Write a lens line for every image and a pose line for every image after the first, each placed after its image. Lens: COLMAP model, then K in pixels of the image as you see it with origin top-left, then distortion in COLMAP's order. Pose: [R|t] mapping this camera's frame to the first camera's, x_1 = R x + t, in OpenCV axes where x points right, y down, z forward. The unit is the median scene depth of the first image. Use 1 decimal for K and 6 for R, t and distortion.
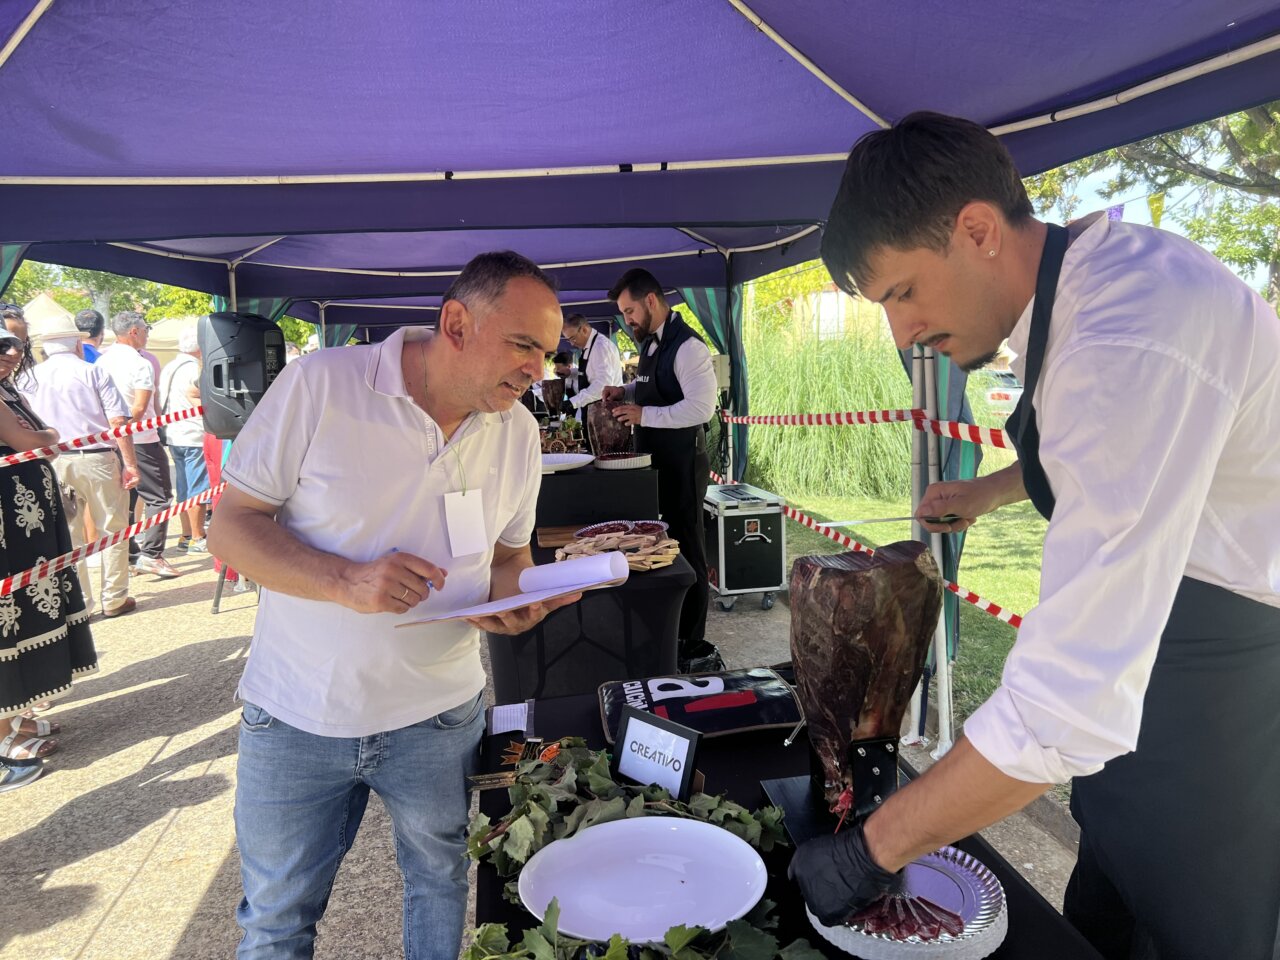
lens RADIAL K [[994.9, 0, 618.0], [0, 994.9, 484.8], [0, 0, 1]] dist [0.069709, -0.081088]
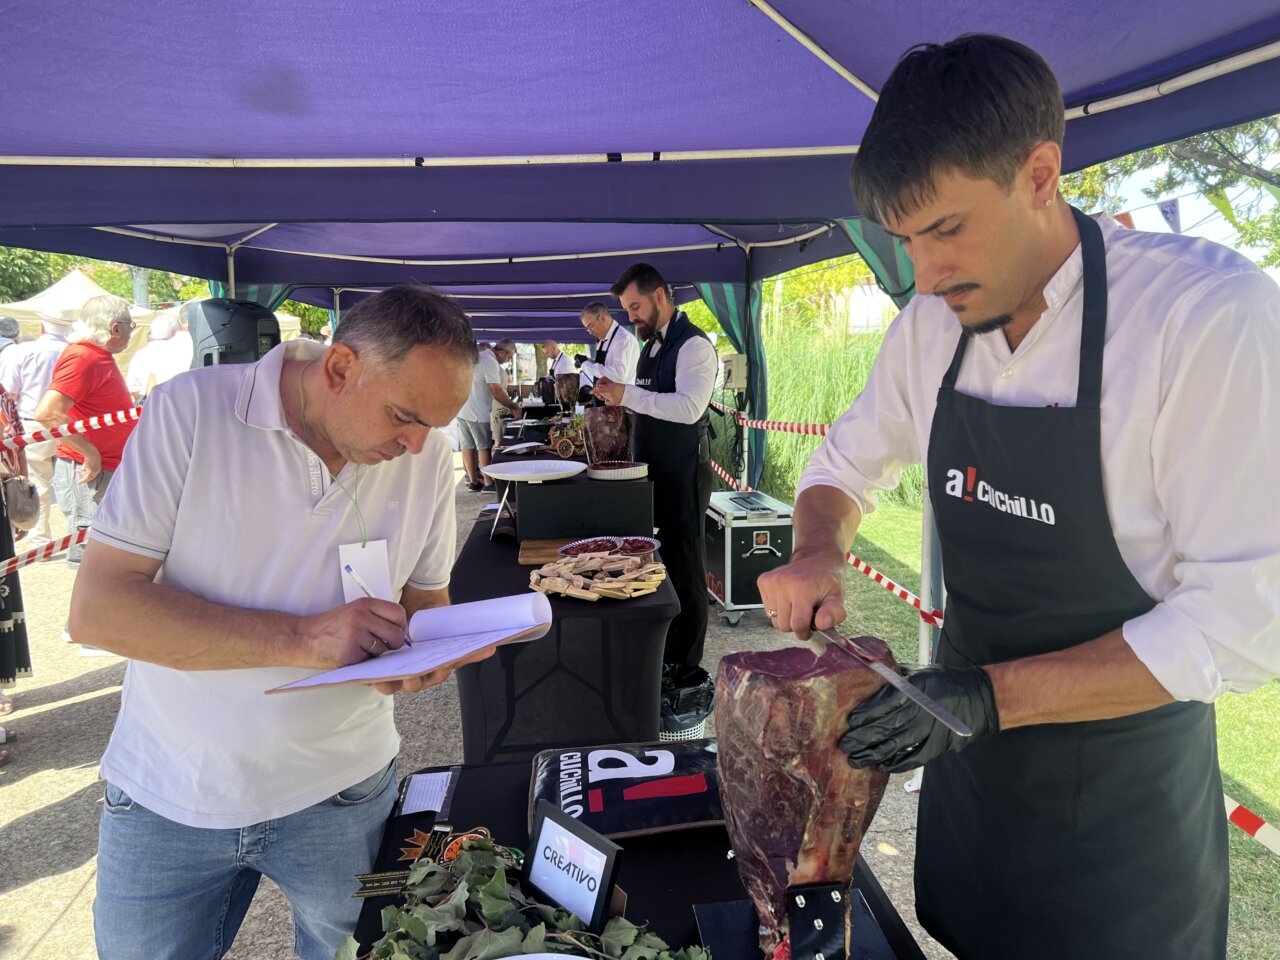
lens RADIAL K [[994.9, 0, 628.6], [0, 994.9, 479.8], [0, 0, 1]] dist [0.069709, -0.081088]
pose [[0.999305, 0.027471, -0.025192, 0.042487], [-0.027256, 0.999589, 0.008841, -0.026028], [0.025425, -0.008148, 0.999644, 0.071884]]
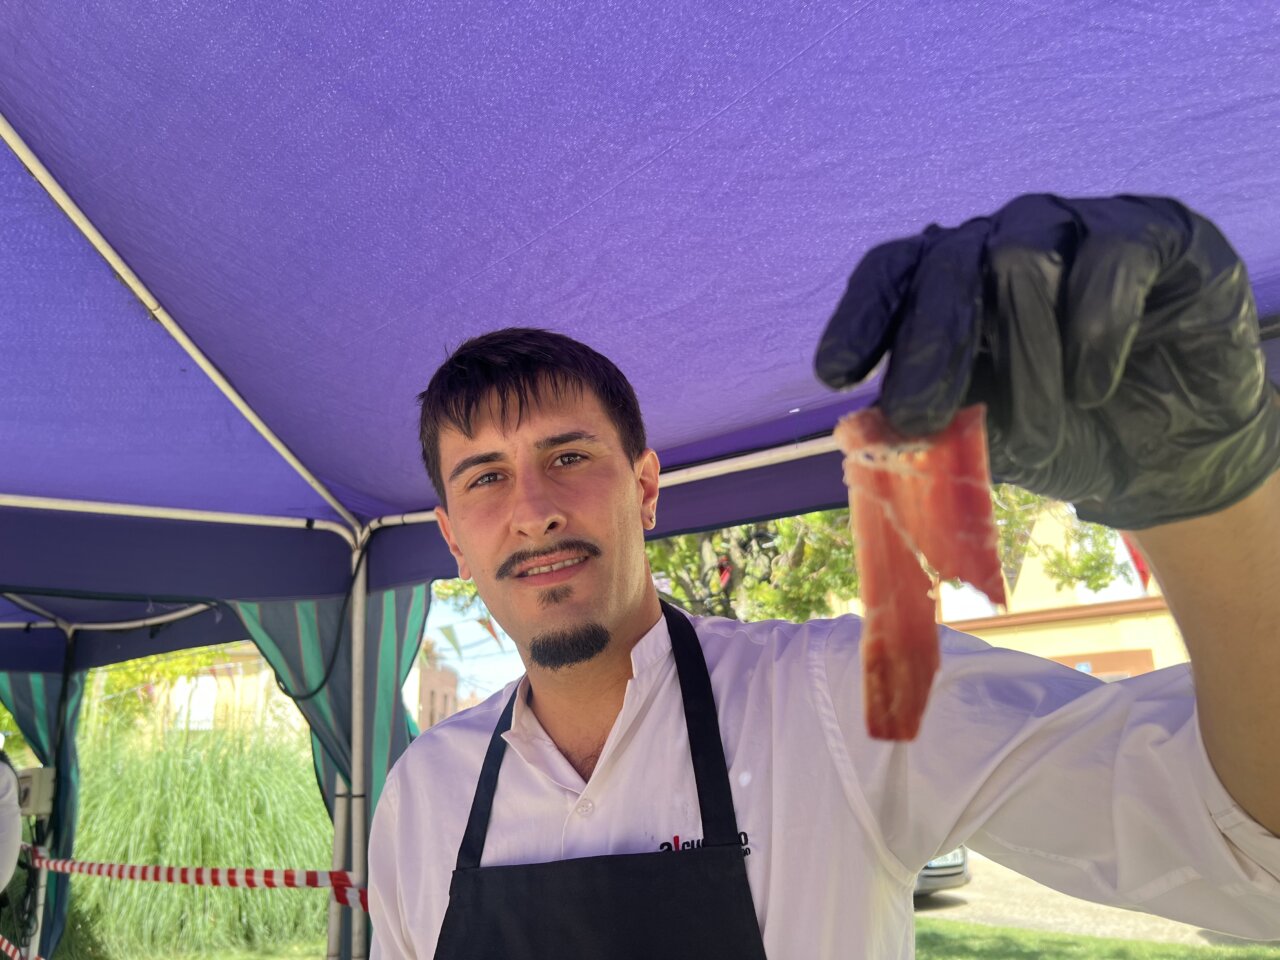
lens RADIAL K [[994.9, 0, 651.3], [0, 994.9, 483.4], [0, 0, 1]] dist [0.069709, -0.081088]
pose [[0.812653, 0.151184, 0.562795, 0.032250], [0.069168, 0.933910, -0.350752, -0.059186], [-0.578628, 0.323967, 0.748488, 0.222482]]
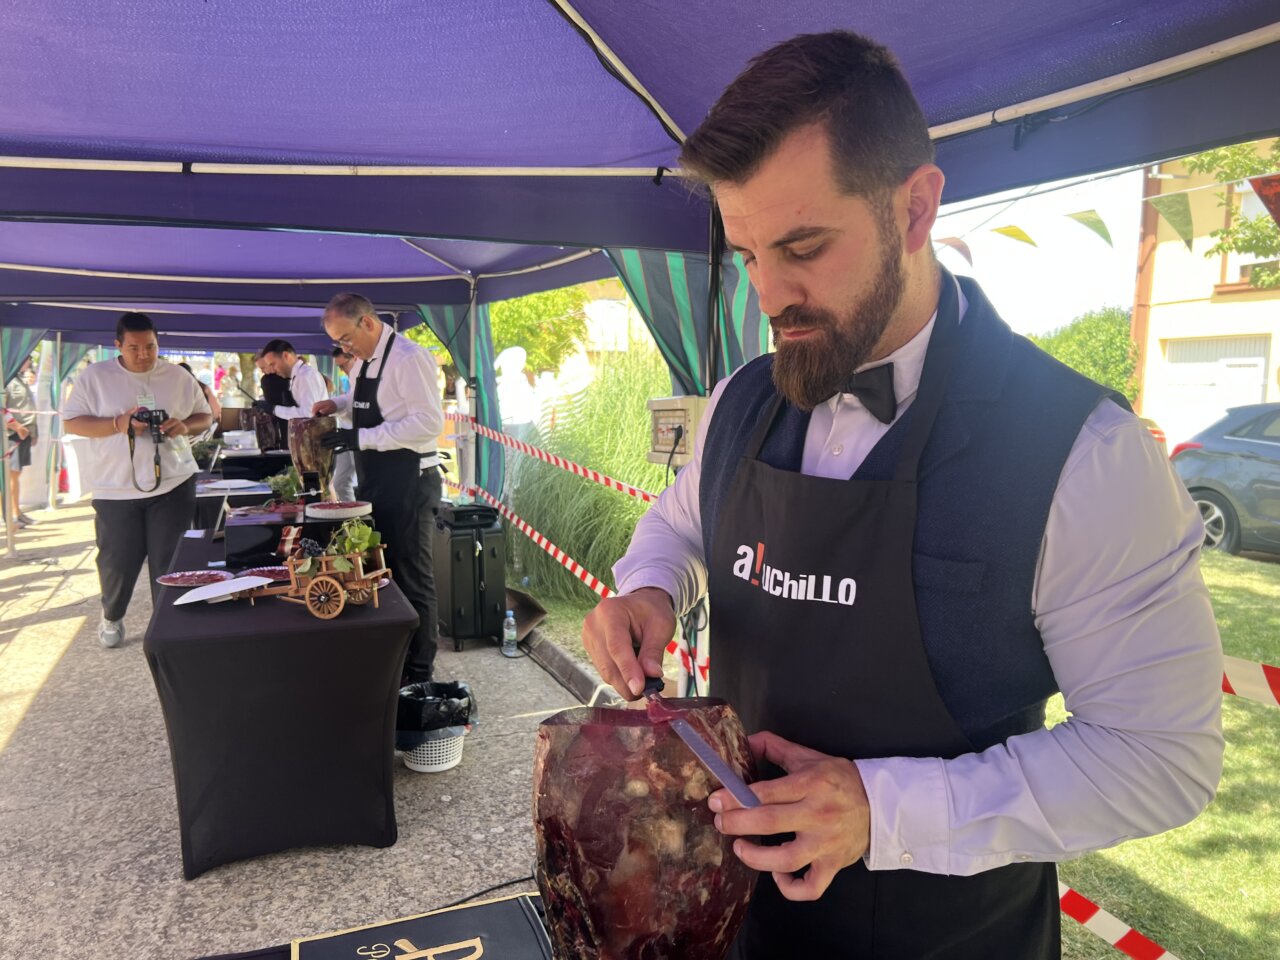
lens RADIAL K [[994.9, 0, 633.2], [0, 994.9, 474.5], [0, 0, 1]] dist [0.069709, -0.081088]
pose [[0.966809, 0.016993, 0.254936, -0.072413], [-0.014058, 0.999812, -0.013330, -0.143788], [-0.255114, 0.009303, 0.966866, 0.915830]]
